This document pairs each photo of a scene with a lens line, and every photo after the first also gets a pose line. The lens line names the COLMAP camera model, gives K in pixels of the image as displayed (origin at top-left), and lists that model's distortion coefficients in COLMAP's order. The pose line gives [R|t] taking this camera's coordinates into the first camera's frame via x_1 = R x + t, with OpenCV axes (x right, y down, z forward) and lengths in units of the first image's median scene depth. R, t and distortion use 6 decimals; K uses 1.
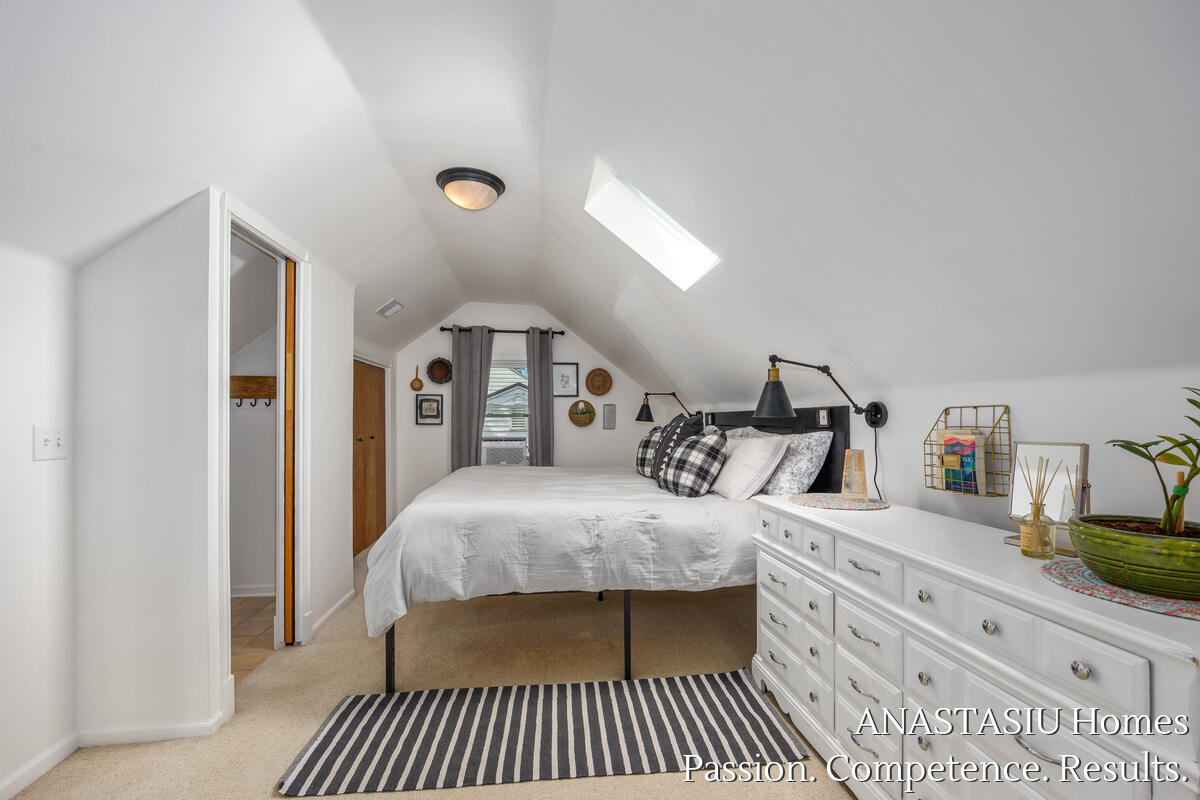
lens RADIAL K [[479.3, 0, 603.7], [0, 479.3, 418.2], [0, 0, 1]] dist [0.000473, -0.000009]
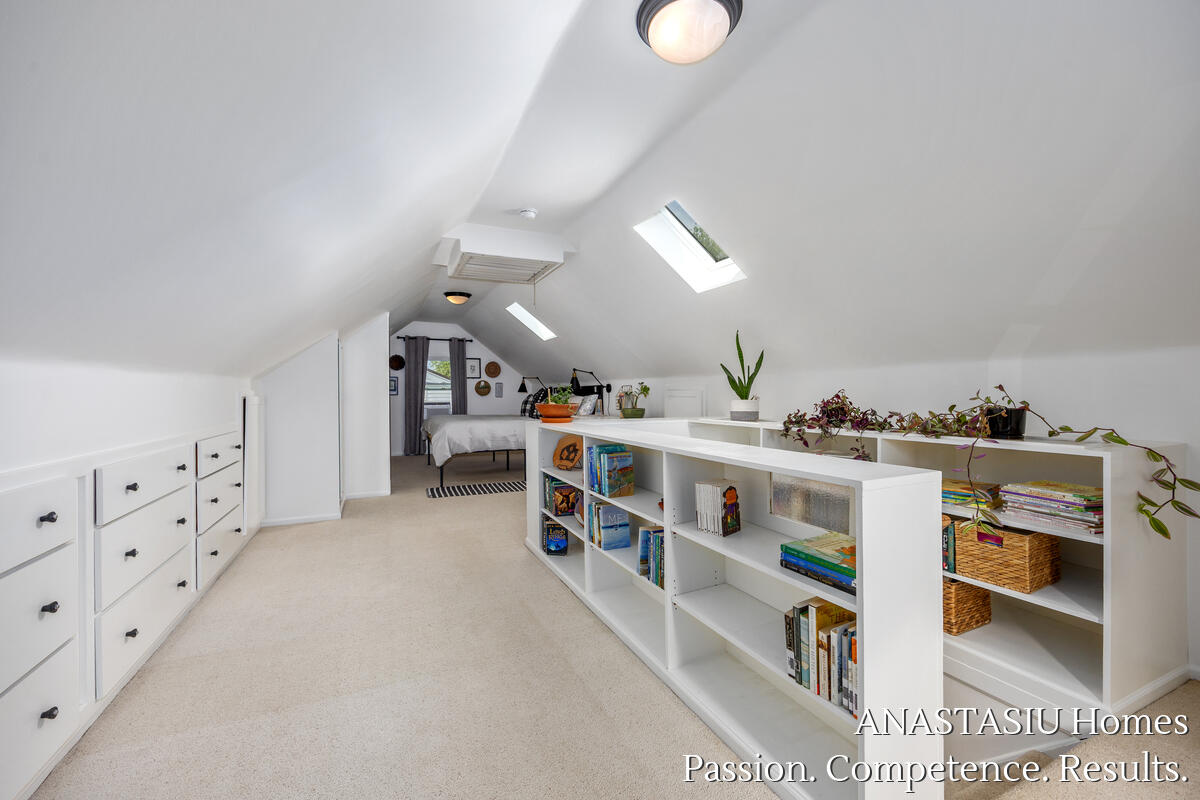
lens RADIAL K [[483.2, 0, 600.6], [0, 483.2, 391.7], [0, 0, 1]] dist [0.000666, -0.000072]
pose [[0.956315, -0.004410, 0.292304, -0.154648], [0.005074, 0.999986, -0.001512, 0.007867], [-0.292293, 0.002929, 0.956324, -0.804255]]
